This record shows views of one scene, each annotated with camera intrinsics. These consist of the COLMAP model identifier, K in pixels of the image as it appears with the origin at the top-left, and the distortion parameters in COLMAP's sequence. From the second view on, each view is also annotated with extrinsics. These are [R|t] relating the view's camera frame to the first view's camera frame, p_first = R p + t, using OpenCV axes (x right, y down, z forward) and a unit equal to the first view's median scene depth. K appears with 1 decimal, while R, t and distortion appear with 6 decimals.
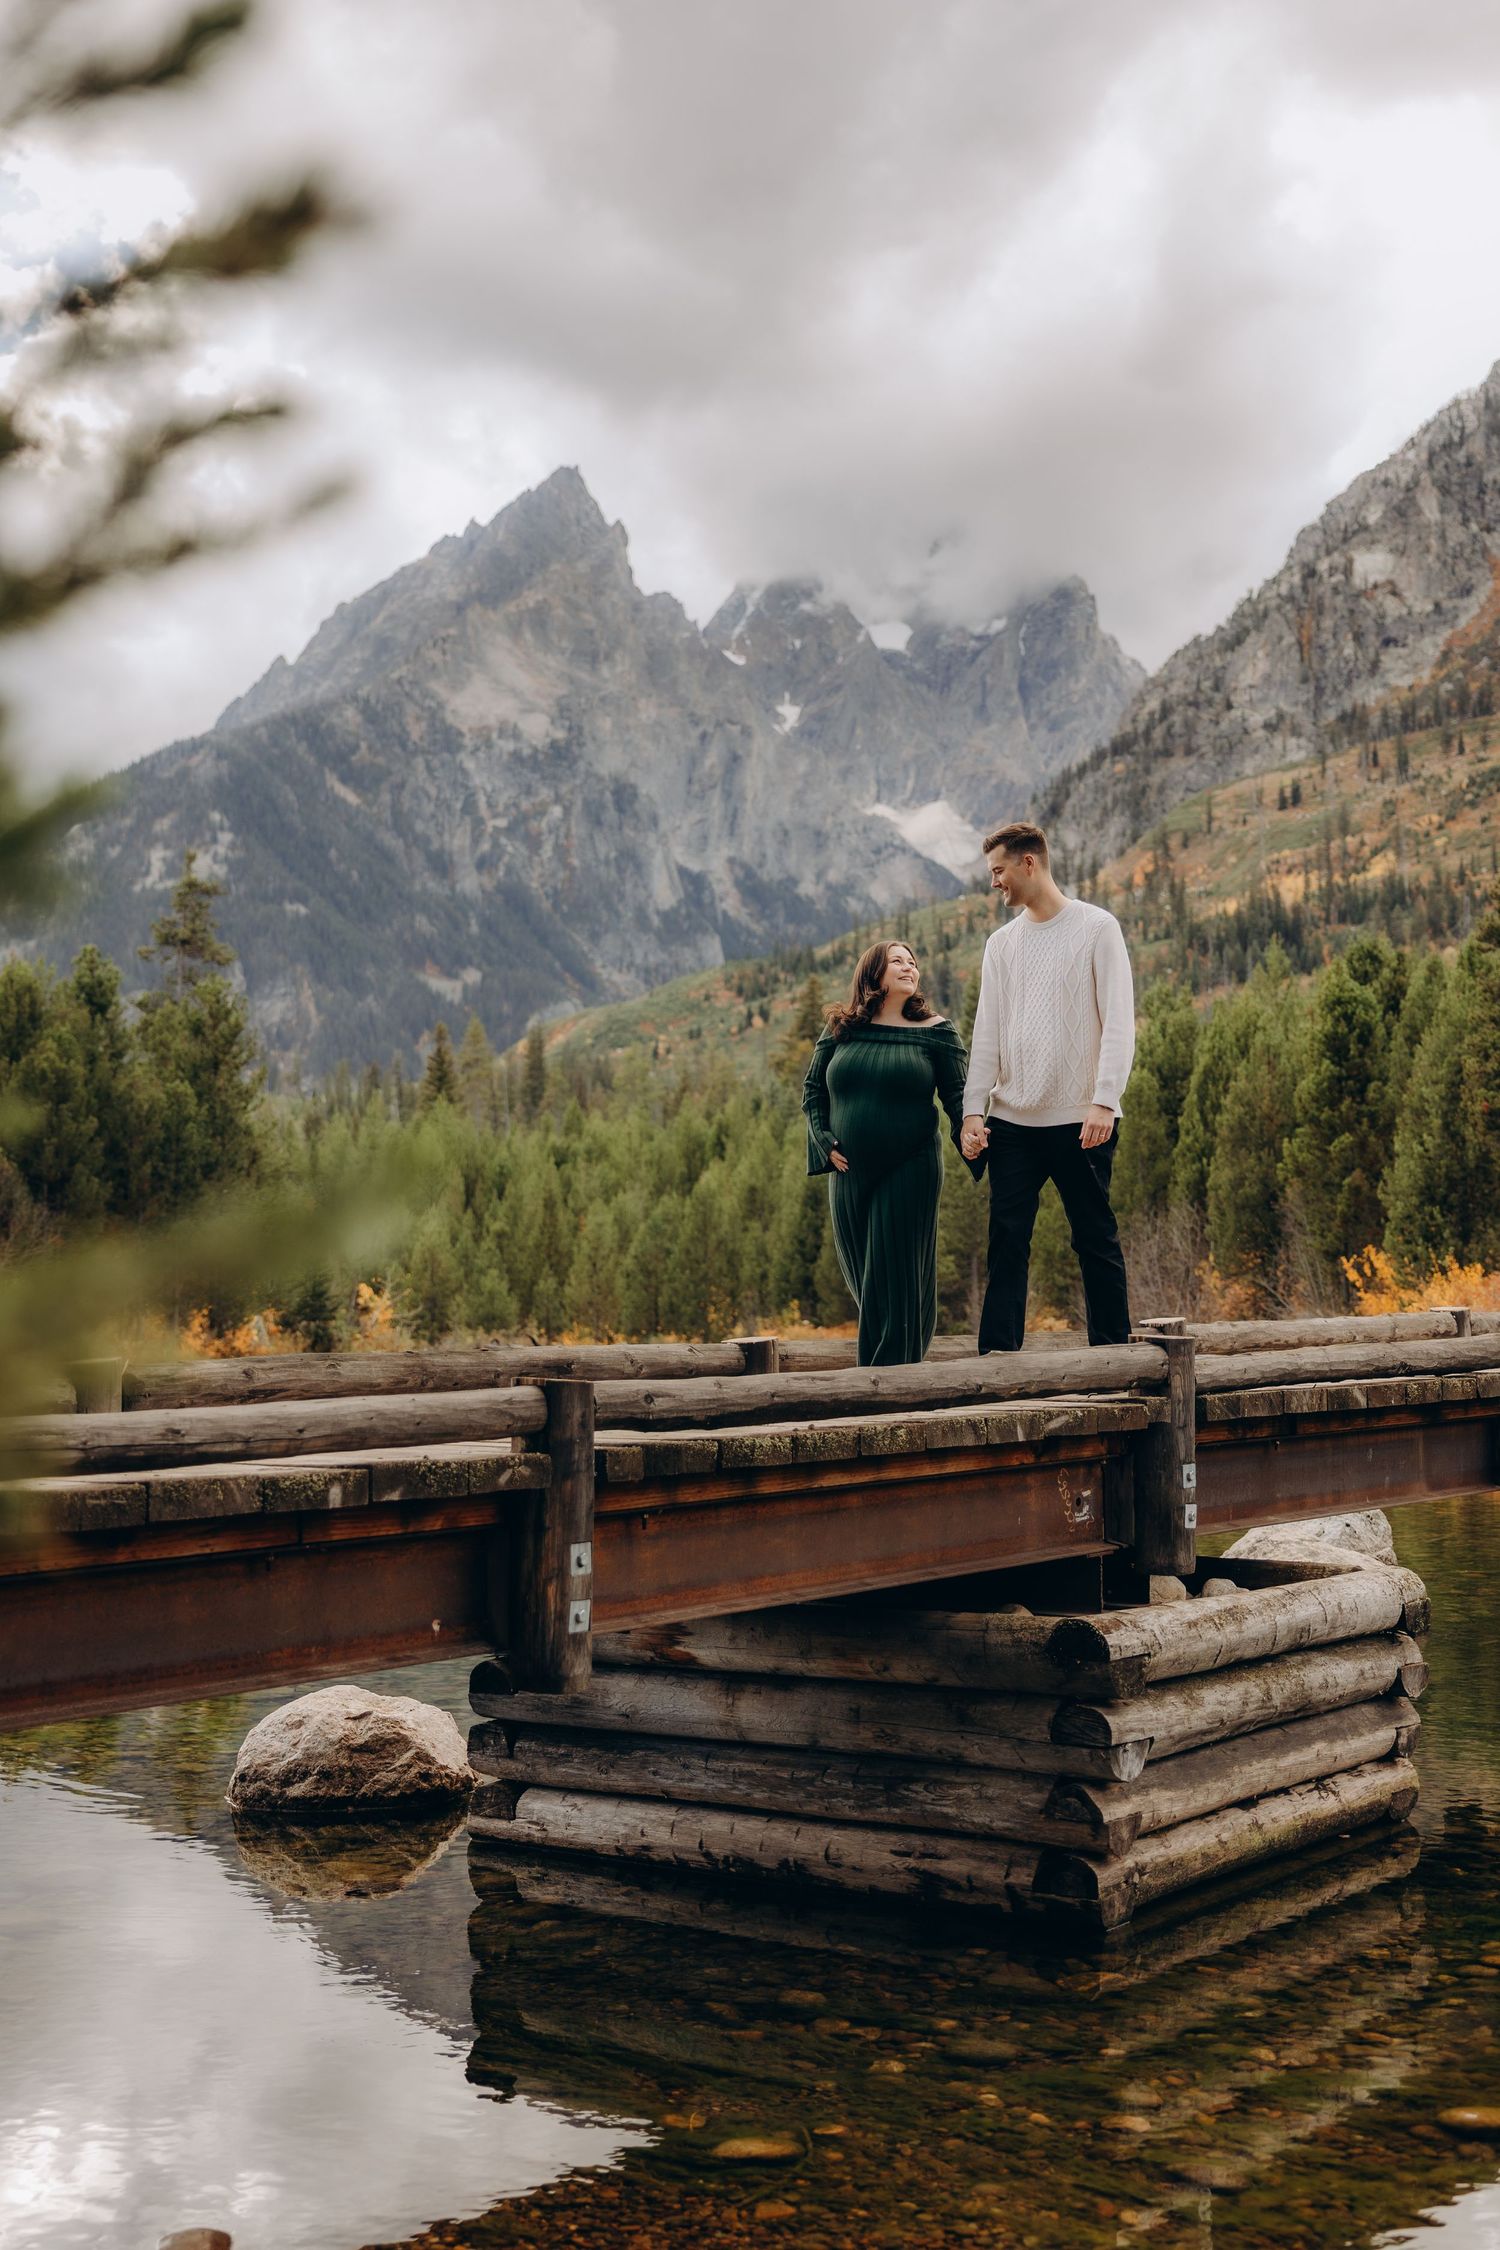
lens RADIAL K [[2945.6, 0, 750.0], [0, 2945.6, 1125.0], [0, 0, 1]] dist [-0.002450, -0.018201]
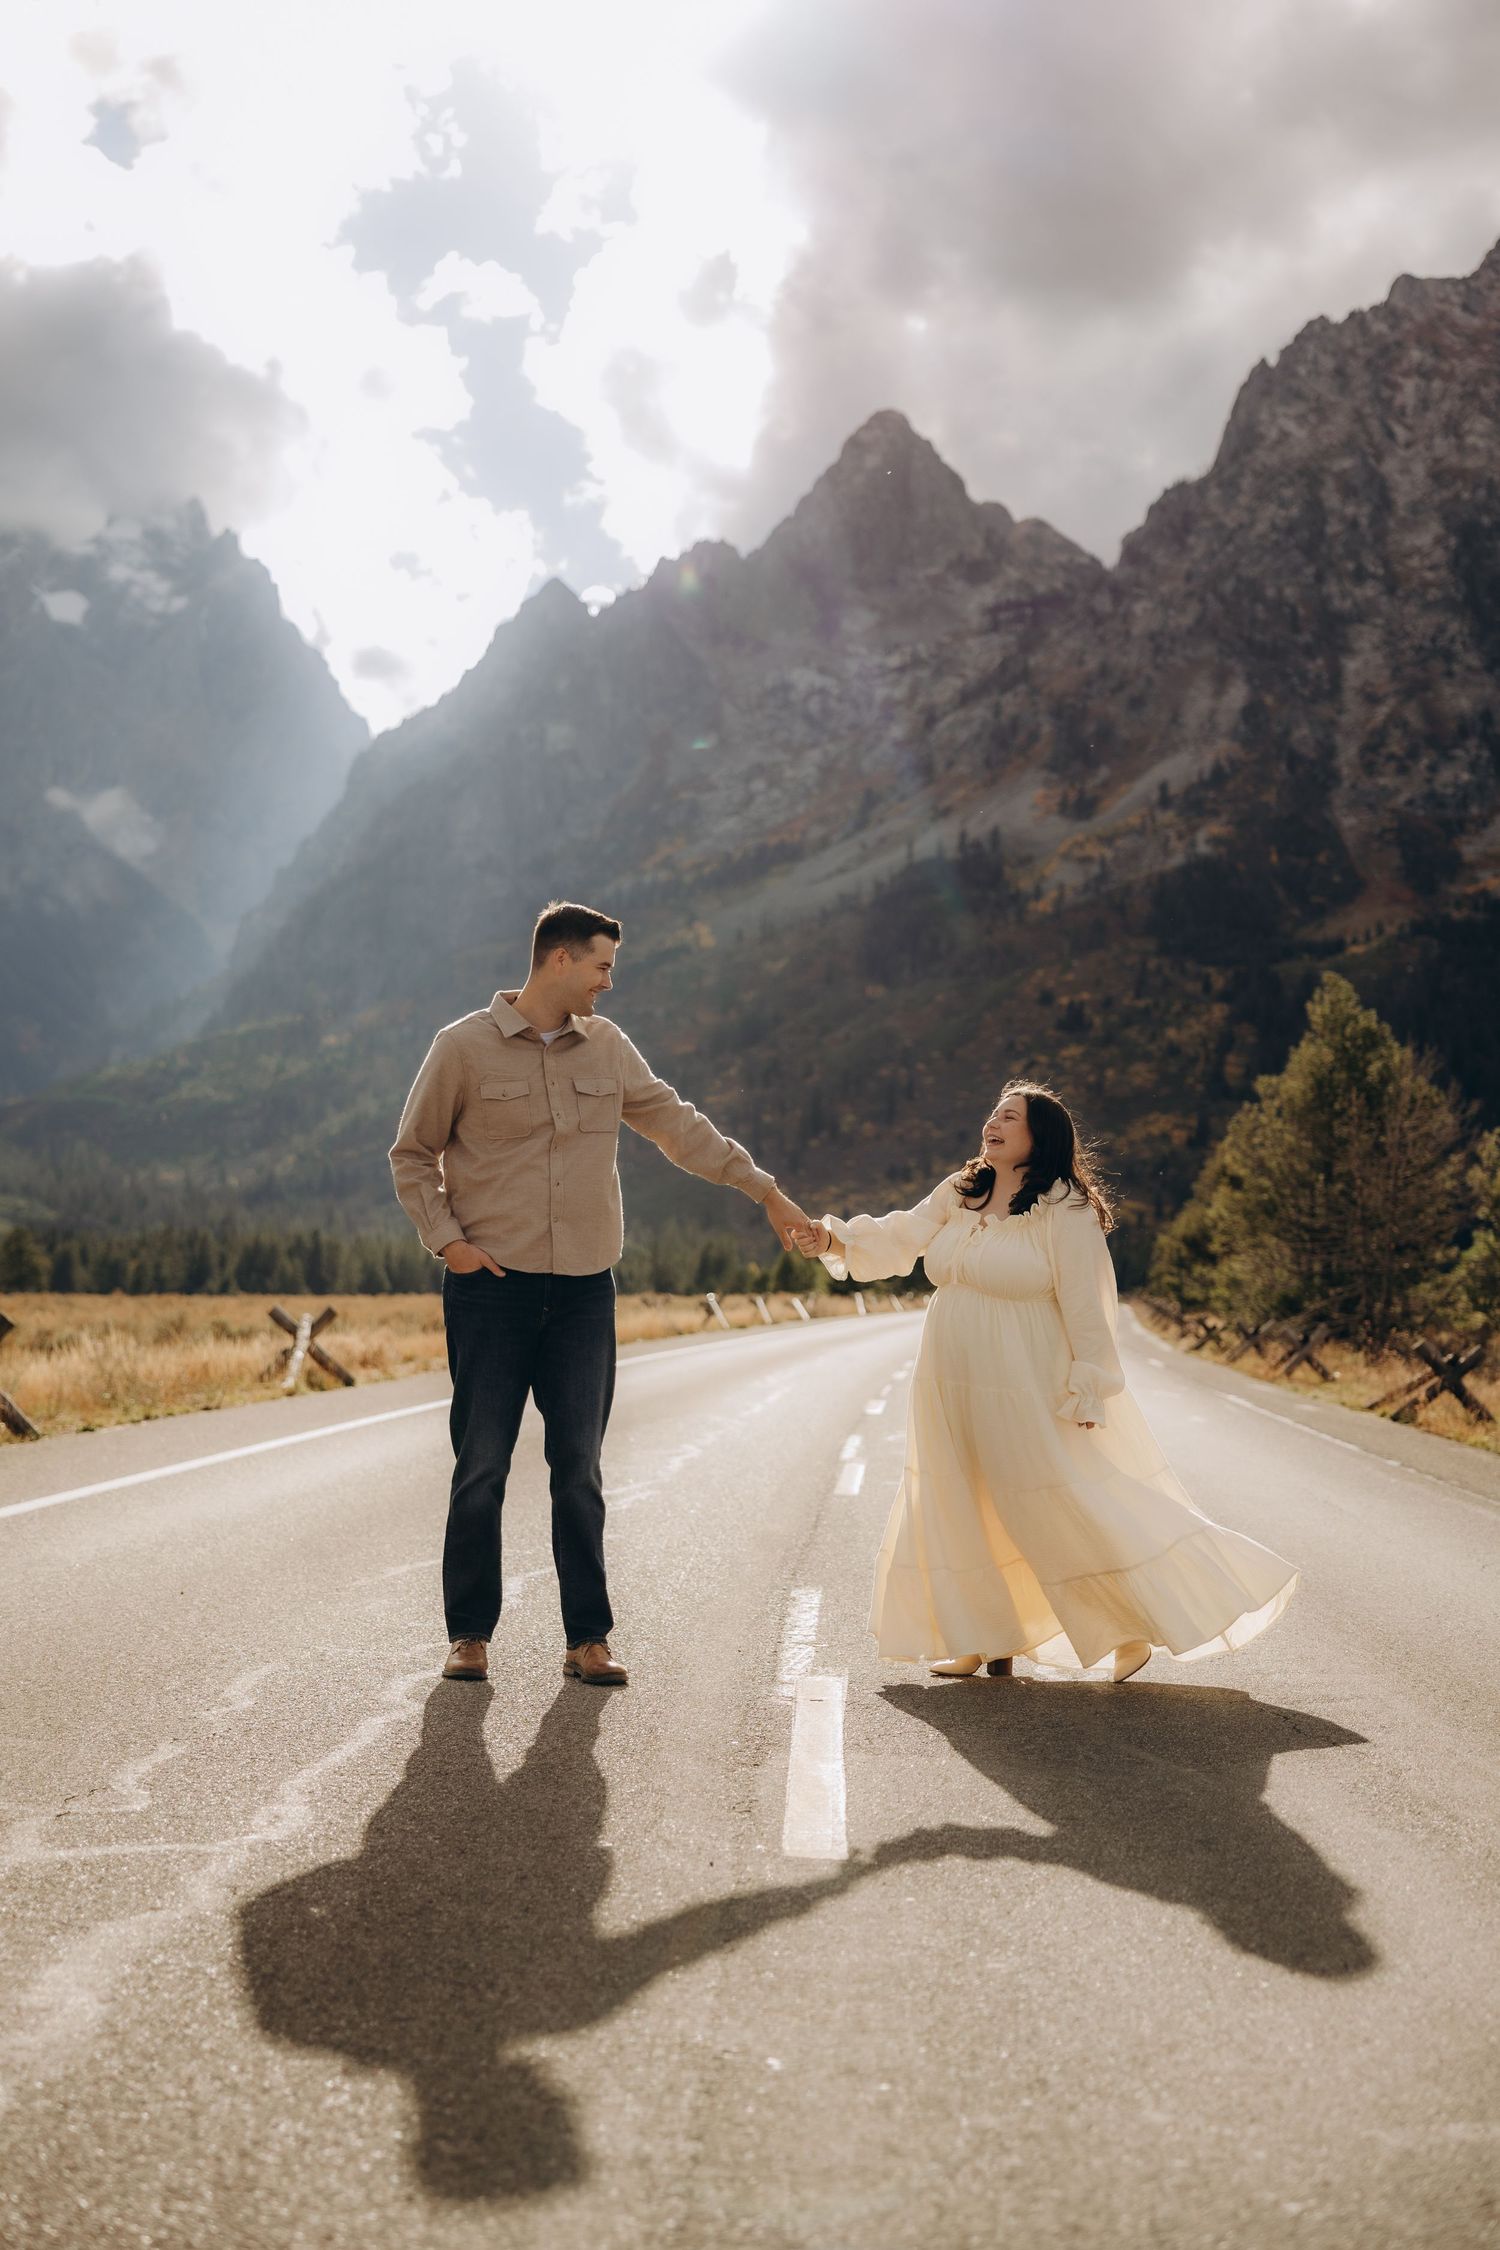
lens RADIAL K [[5544.7, 0, 750.0], [0, 5544.7, 1125.0], [0, 0, 1]] dist [0.028817, 0.086065]
pose [[0.968014, 0.022854, 0.249853, -0.378543], [-0.030401, 0.999189, 0.026391, -0.104625], [-0.249047, -0.033143, 0.967924, -1.677609]]
